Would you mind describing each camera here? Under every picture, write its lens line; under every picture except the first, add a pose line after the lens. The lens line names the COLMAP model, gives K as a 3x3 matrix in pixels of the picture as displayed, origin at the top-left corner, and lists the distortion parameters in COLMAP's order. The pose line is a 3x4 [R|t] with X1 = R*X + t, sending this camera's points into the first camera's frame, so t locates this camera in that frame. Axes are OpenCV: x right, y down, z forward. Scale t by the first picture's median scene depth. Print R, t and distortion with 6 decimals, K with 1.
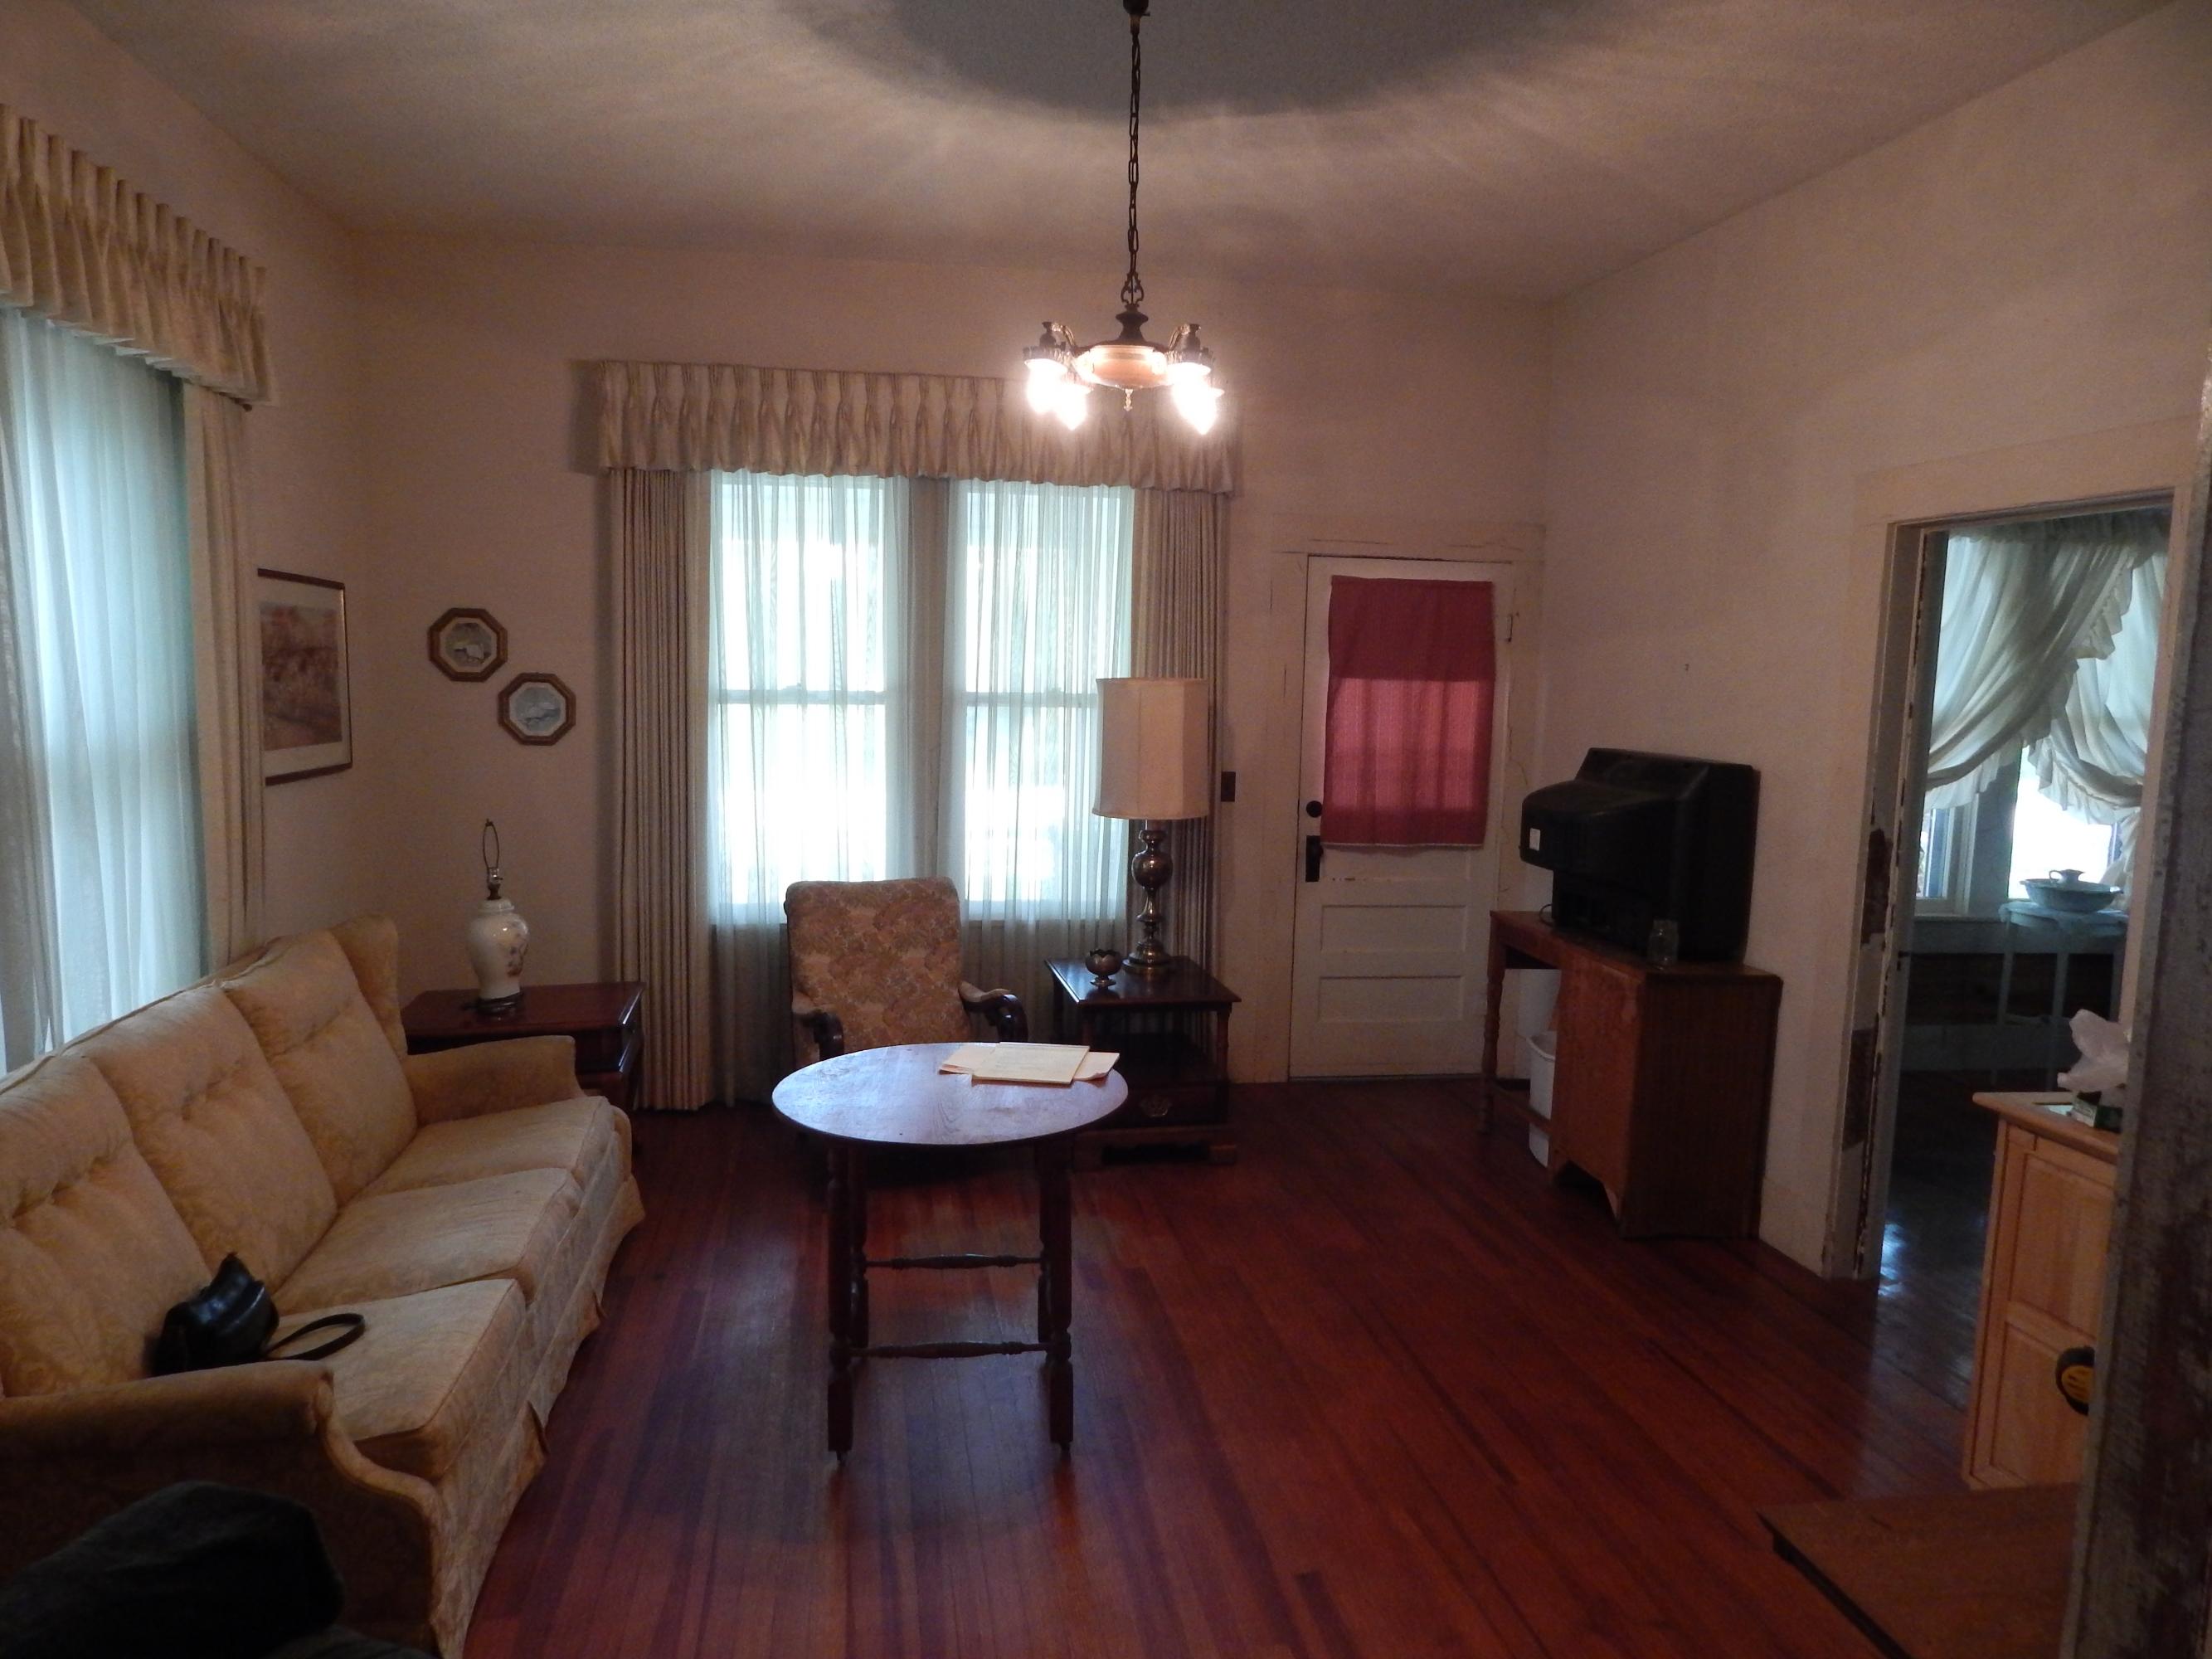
lens RADIAL K [[1457.9, 0, 1106.0], [0, 1457.9, 829.5], [0, 0, 1]] dist [-0.018629, -0.004273]
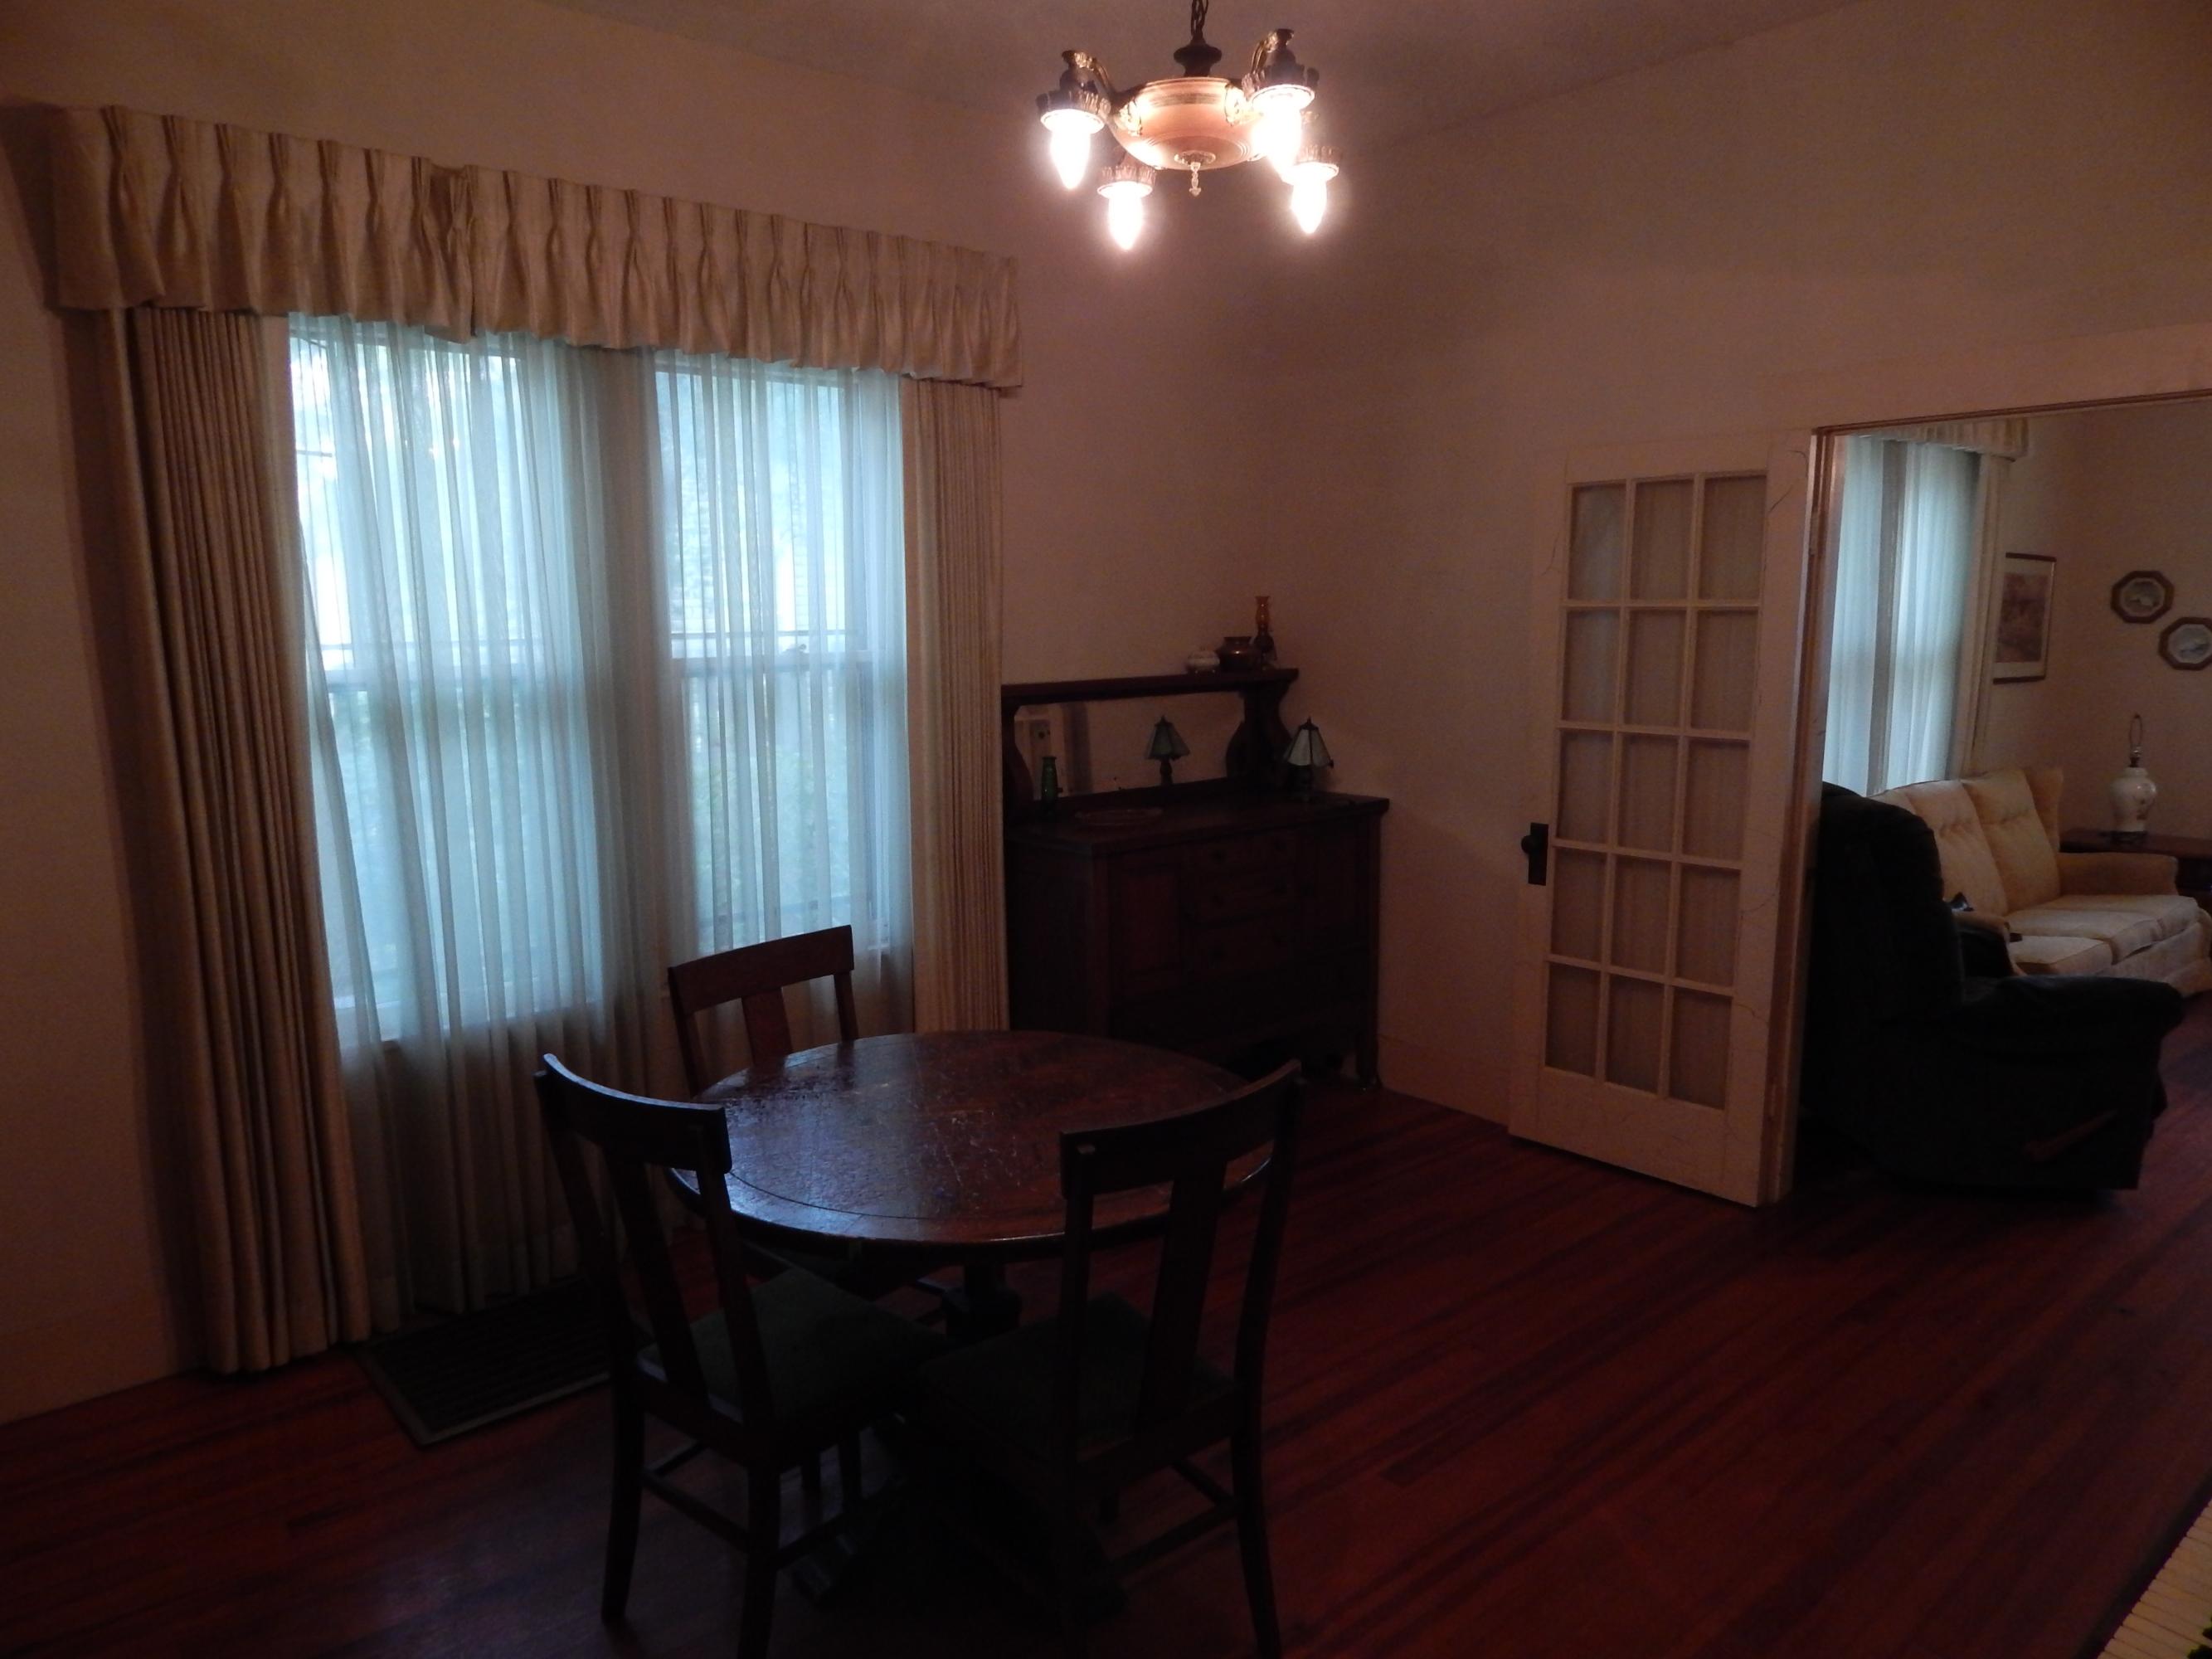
lens RADIAL K [[1457.9, 0, 1106.0], [0, 1457.9, 829.5], [0, 0, 1]] dist [-0.018629, -0.004273]
pose [[0.503491, 0.118113, -0.855889, 0.336233], [-0.091329, 0.992338, 0.083217, 0.087187], [0.859160, 0.036268, 0.510420, -0.689563]]
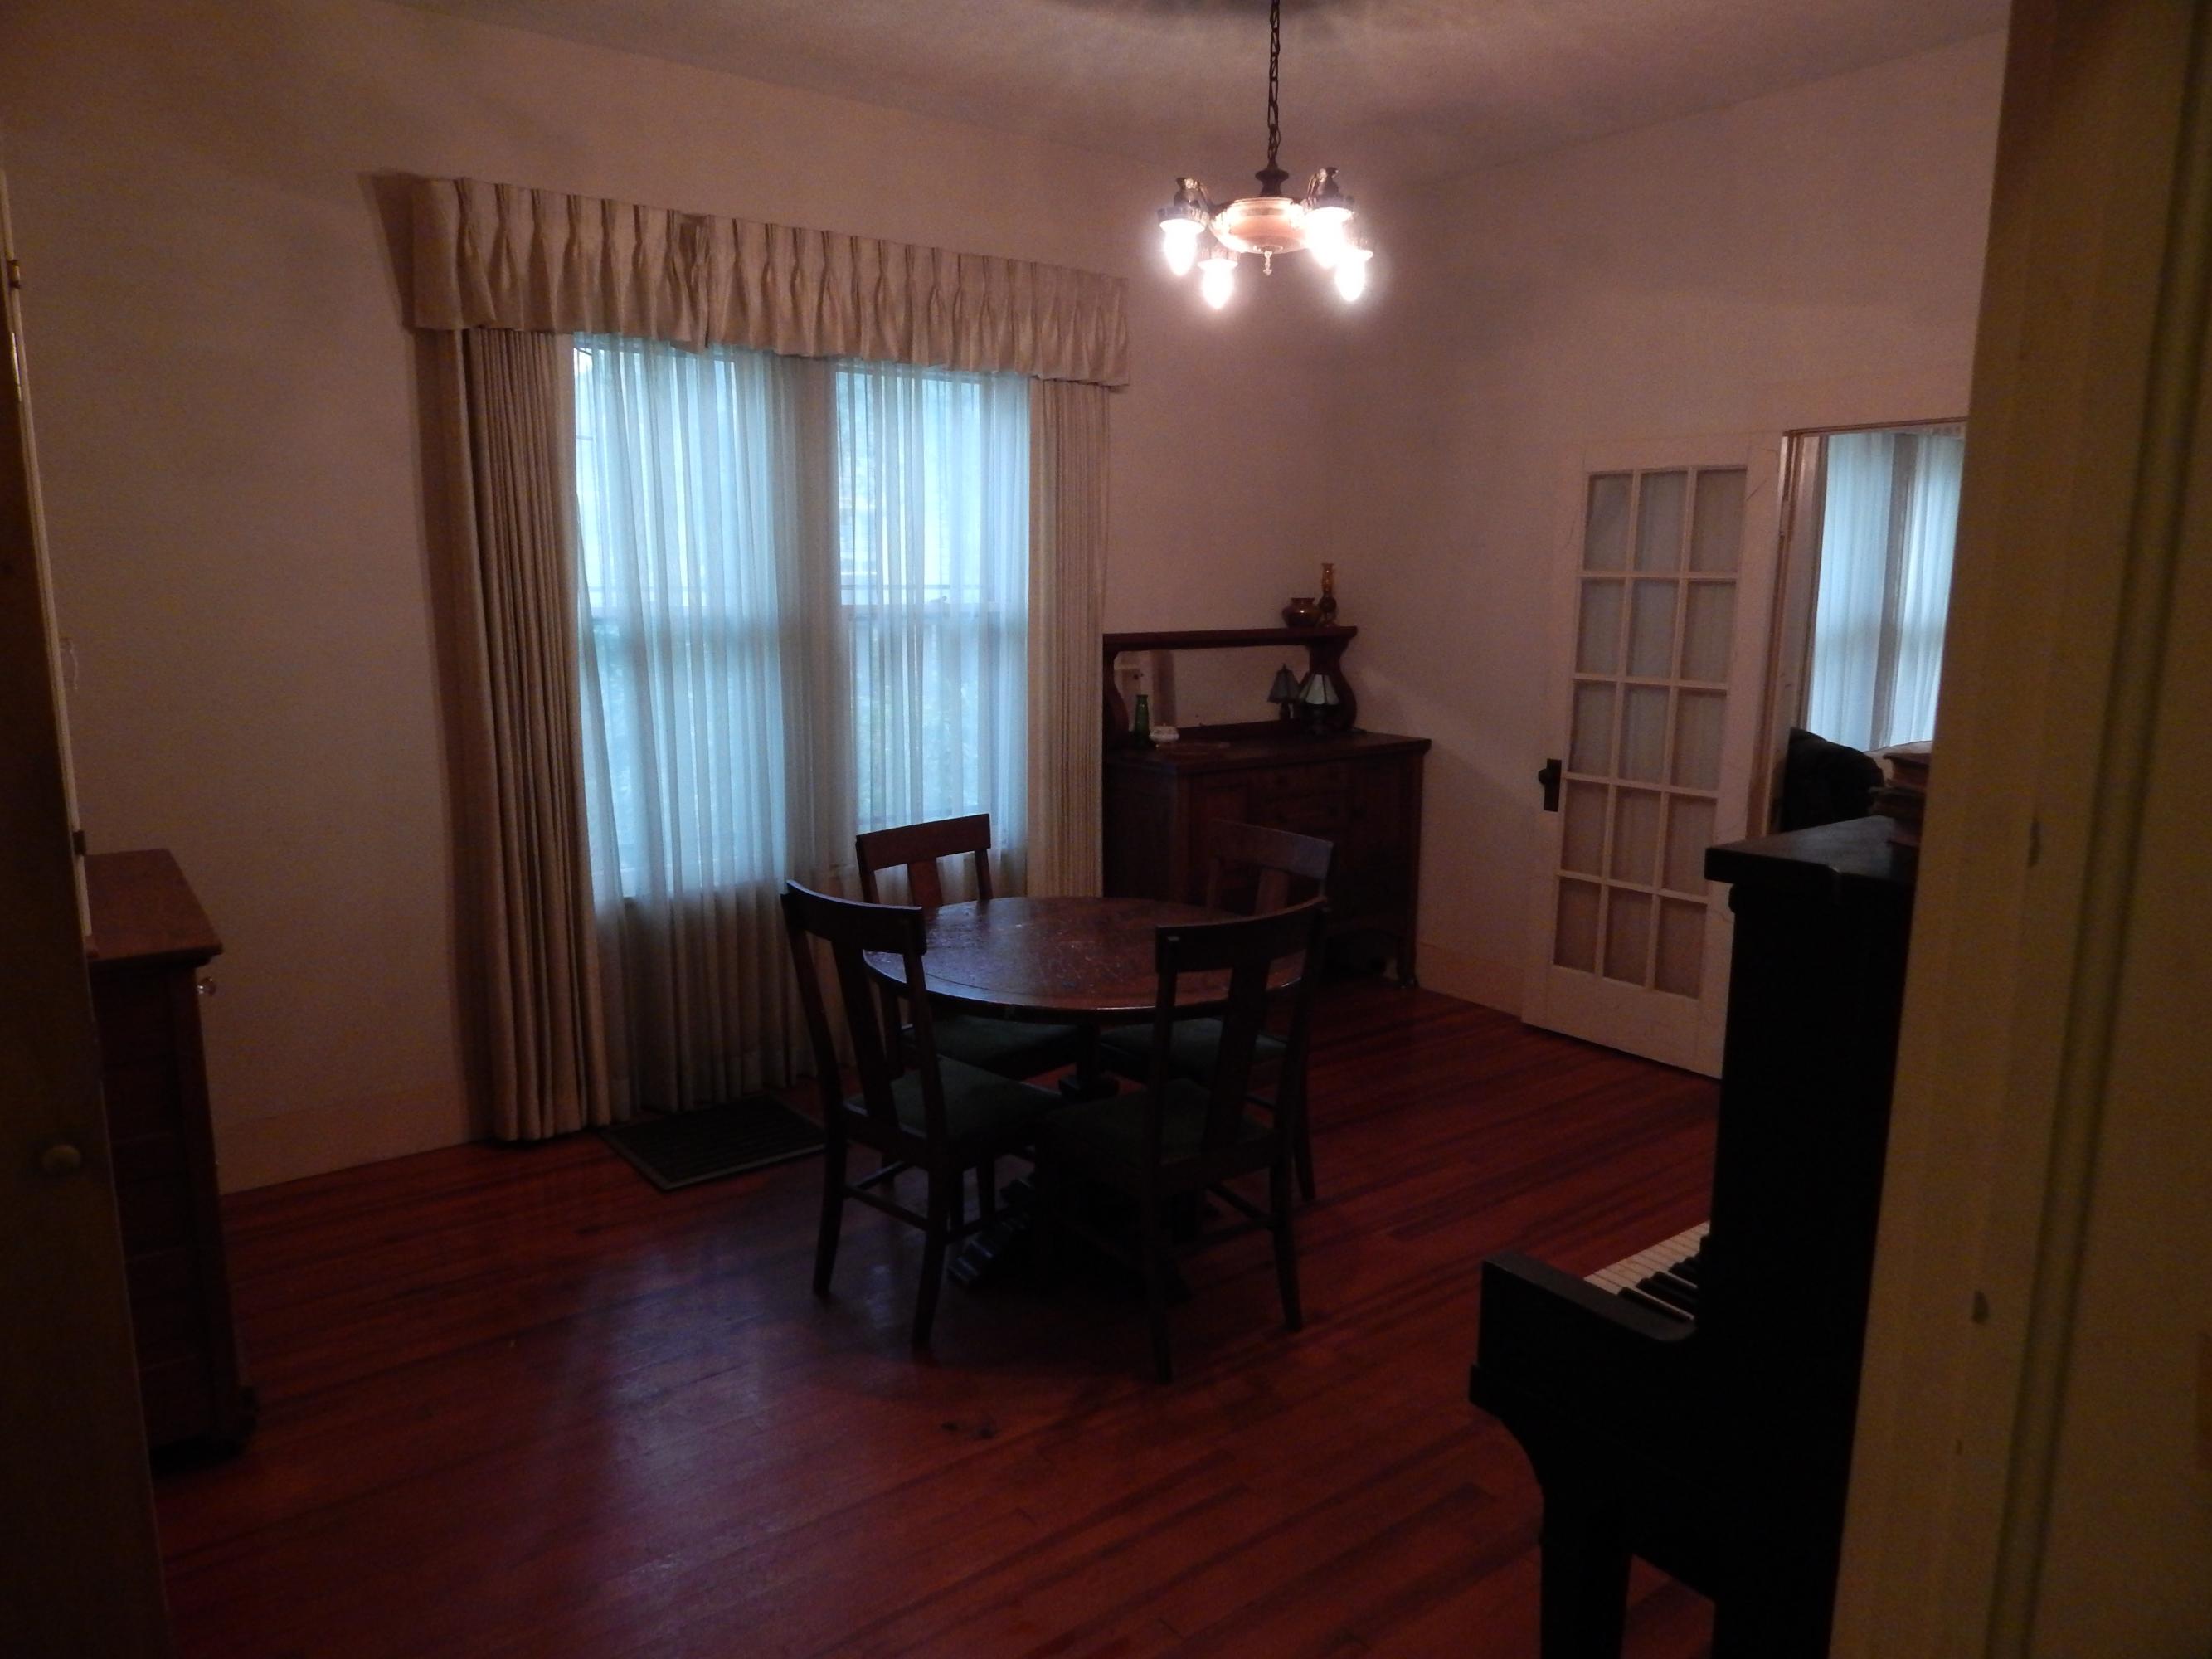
lens RADIAL K [[1475.5, 0, 1106.0], [0, 1475.5, 829.5], [0, 0, 1]] dist [0.004067, -0.000522]
pose [[0.454708, 0.148845, -0.878115, 0.621868], [-0.112080, 0.987661, 0.109376, 0.113398], [0.883560, 0.048685, 0.465780, -0.859554]]
